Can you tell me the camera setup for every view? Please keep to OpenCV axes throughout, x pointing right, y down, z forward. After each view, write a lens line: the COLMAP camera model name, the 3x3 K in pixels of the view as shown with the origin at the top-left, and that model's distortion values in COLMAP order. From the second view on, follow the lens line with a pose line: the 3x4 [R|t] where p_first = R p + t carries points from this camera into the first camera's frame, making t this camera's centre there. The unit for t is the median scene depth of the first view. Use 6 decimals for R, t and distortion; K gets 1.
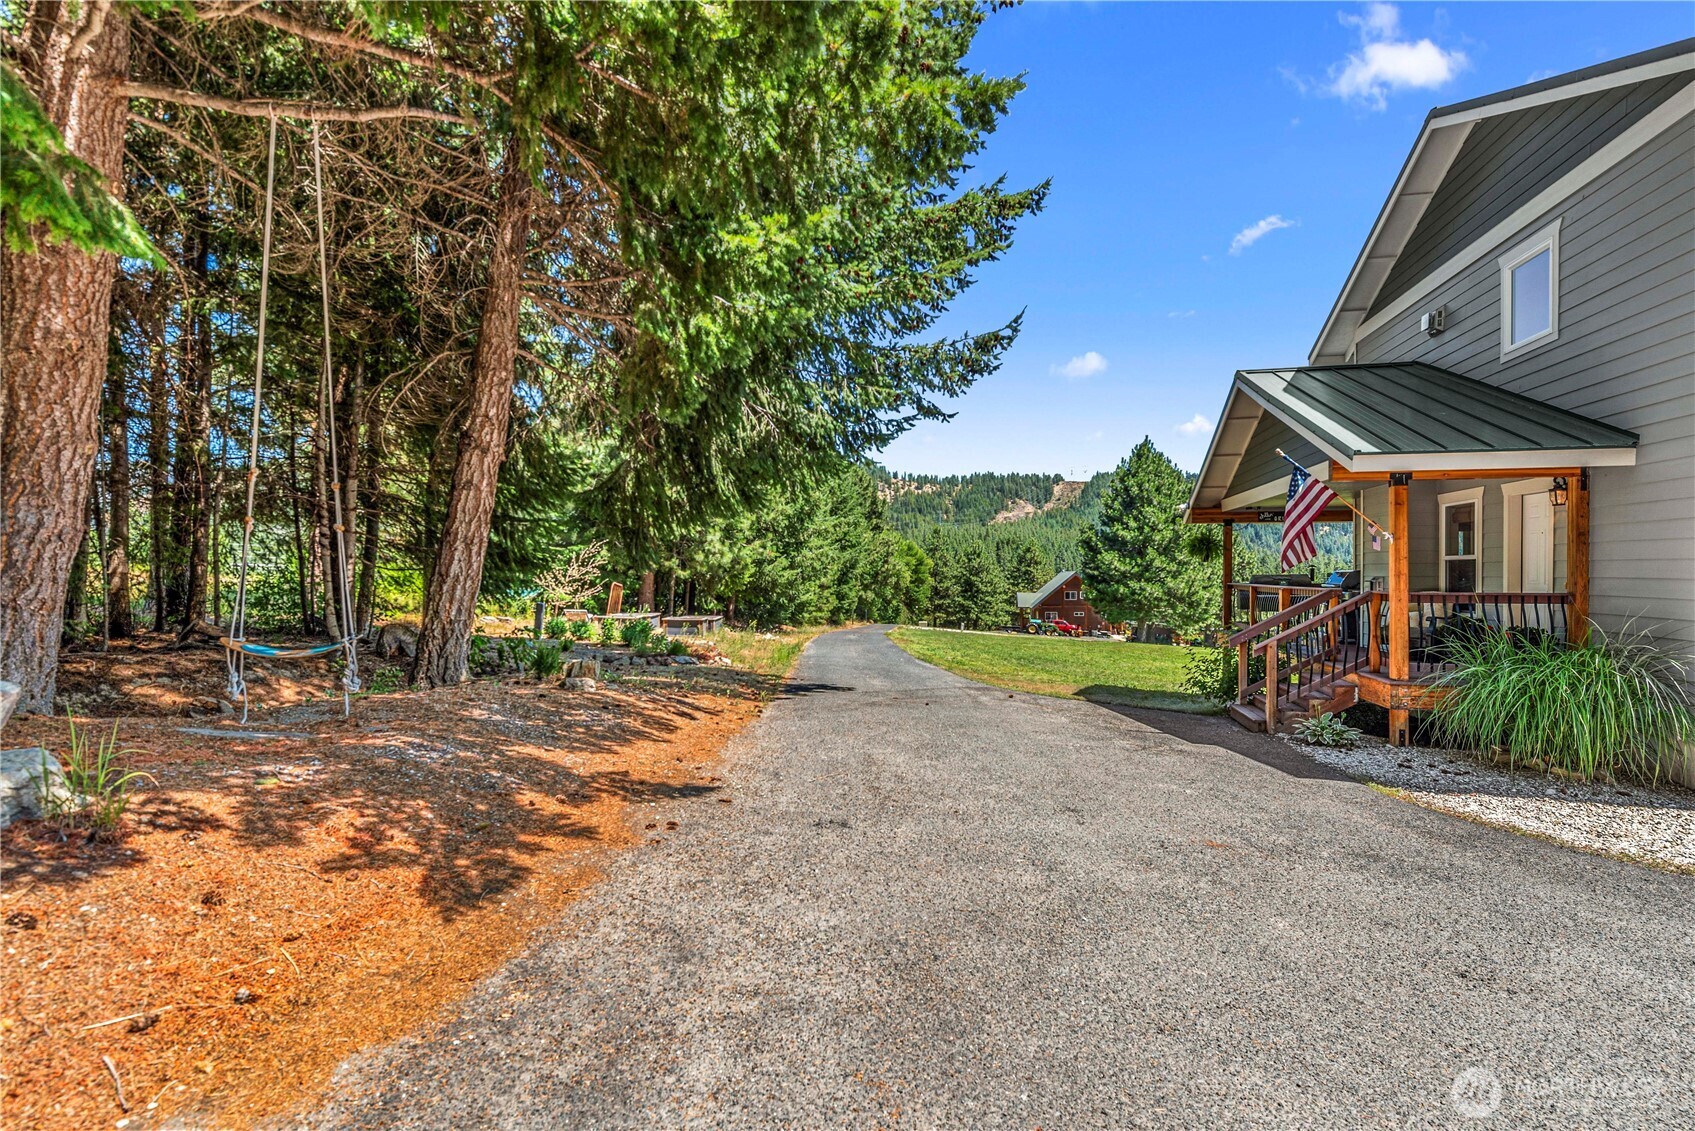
lens RADIAL K [[817.5, 0, 891.1], [0, 817.5, 564.2], [0, 0, 1]] dist [0.000542, 0.000299]
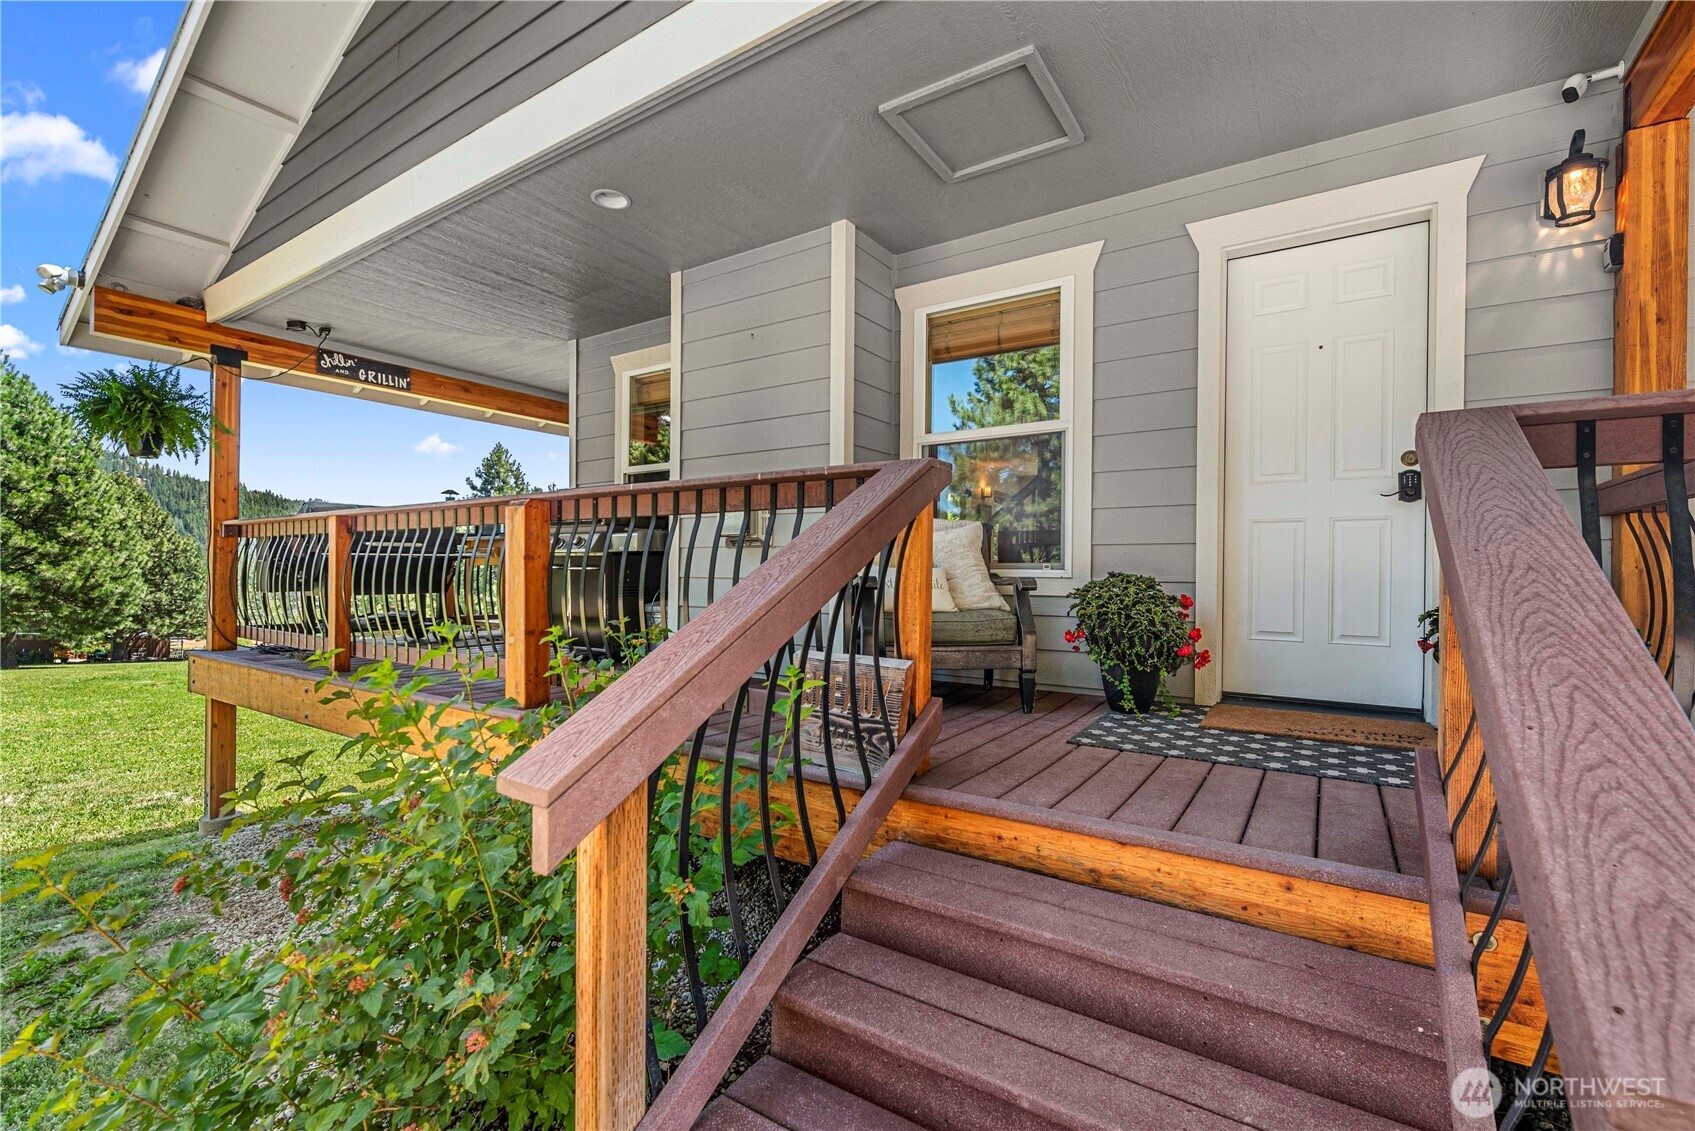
lens RADIAL K [[724.7, 0, 849.7], [0, 724.7, 577.3], [0, 0, 1]] dist [-0.003423, -0.000340]
pose [[0.396011, -0.005824, 0.918227, 0.065107], [-0.013713, 0.999831, 0.012256, 0.011710], [-0.918143, -0.017445, 0.395865, 0.177875]]
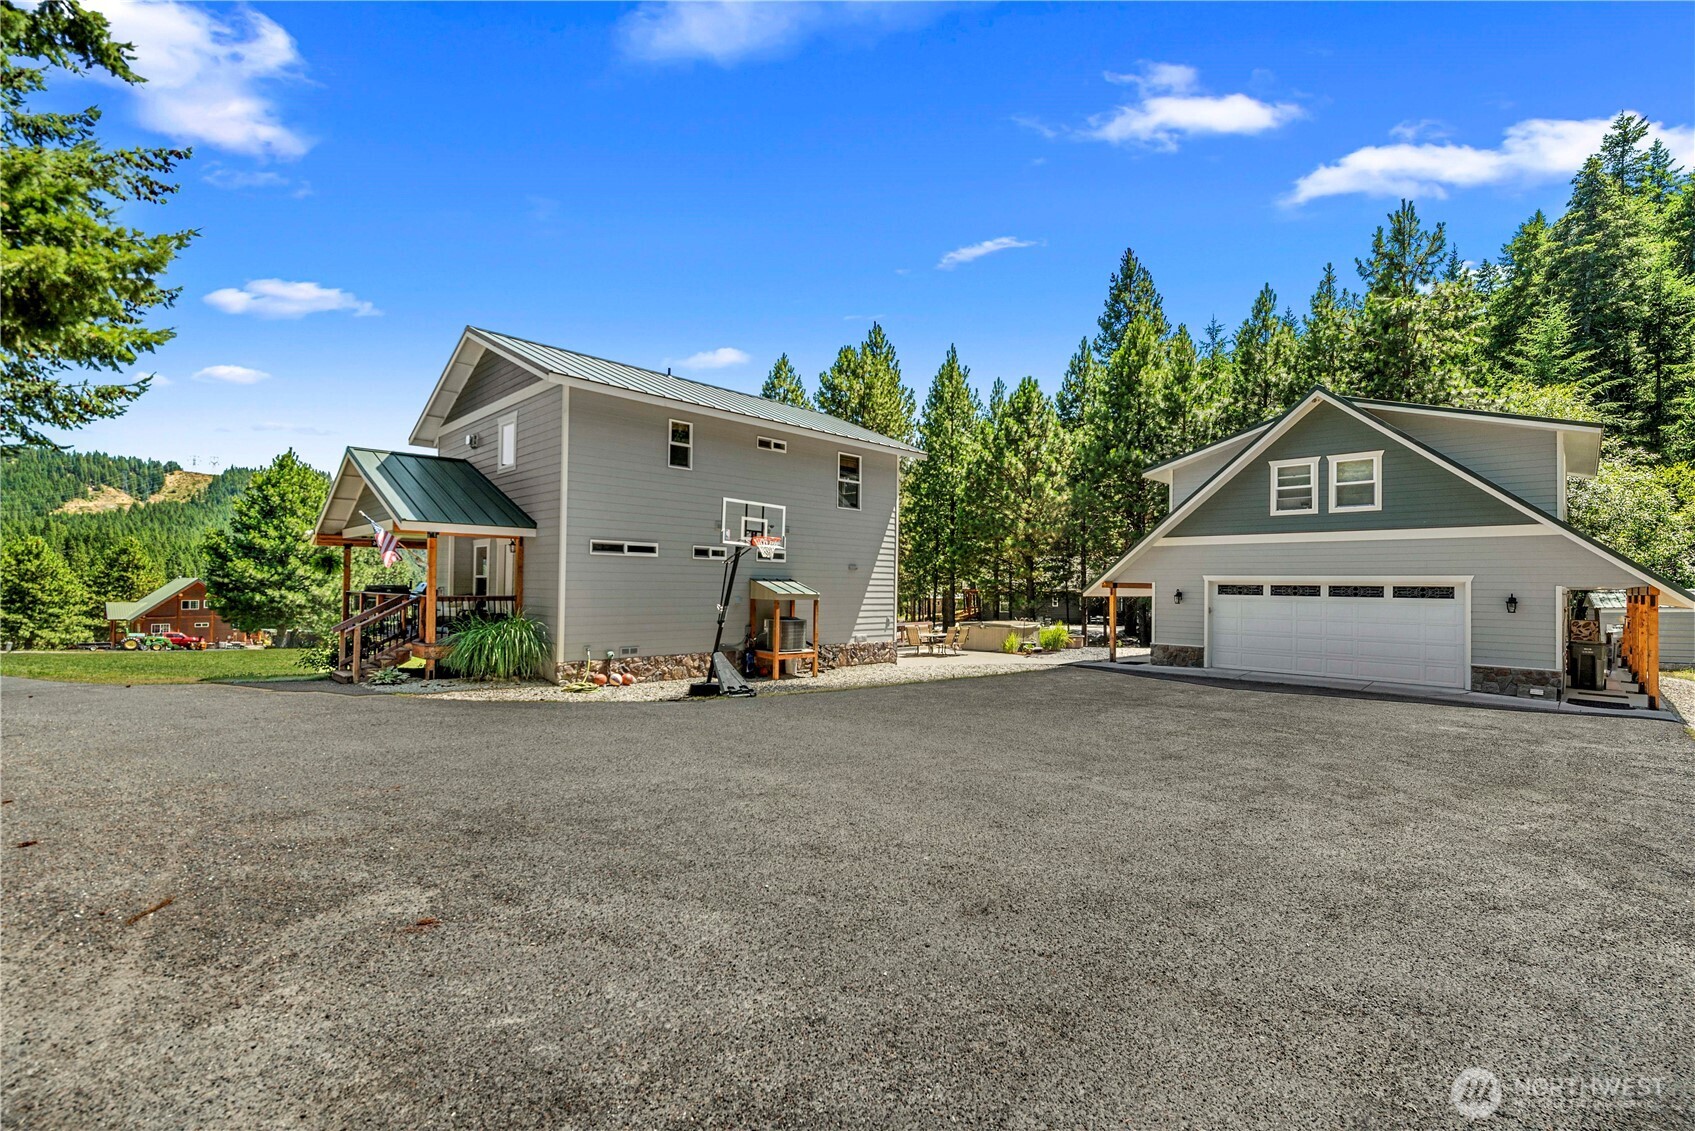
lens RADIAL K [[724.7, 0, 849.7], [0, 724.7, 577.3], [0, 0, 1]] dist [-0.003423, -0.000340]
pose [[0.576341, 0.012813, 0.817109, -0.025209], [-0.016917, 0.999850, -0.003746, -0.002632], [-0.817034, -0.011664, 0.576471, -0.106680]]
